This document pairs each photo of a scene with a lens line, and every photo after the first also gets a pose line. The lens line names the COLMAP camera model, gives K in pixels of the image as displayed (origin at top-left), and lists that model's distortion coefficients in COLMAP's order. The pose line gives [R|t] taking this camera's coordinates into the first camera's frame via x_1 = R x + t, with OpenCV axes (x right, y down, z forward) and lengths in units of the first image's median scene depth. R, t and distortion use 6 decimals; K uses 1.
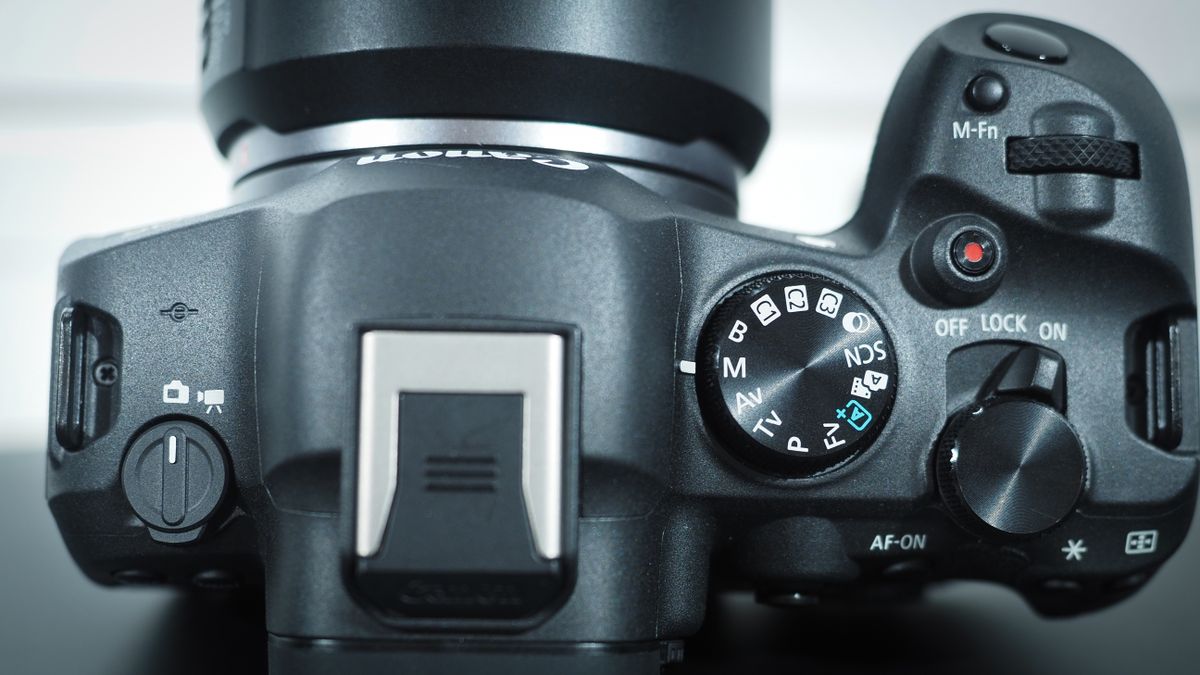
lens RADIAL K [[2073.4, 0, 600.4], [0, 2073.4, 338.8], [0, 0, 1]] dist [0.102173, 0.000000]
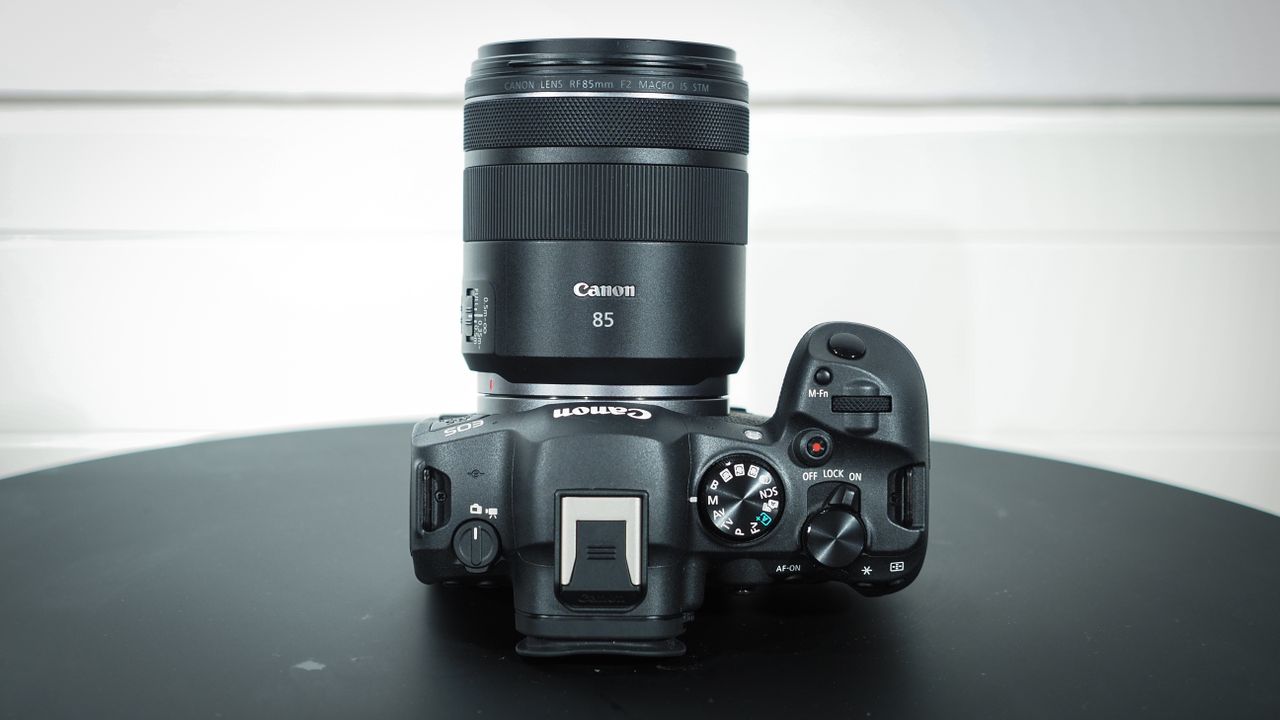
lens RADIAL K [[3046.7, 0, 640.1], [0, 3046.7, 359.4], [0, 0, 1]] dist [0.455542, 0.000000]
pose [[0.999787, -0.006908, -0.019452, 0.049008], [0.008805, 0.995027, 0.099217, -0.482818], [0.018670, -0.099367, 0.994876, -2.408761]]
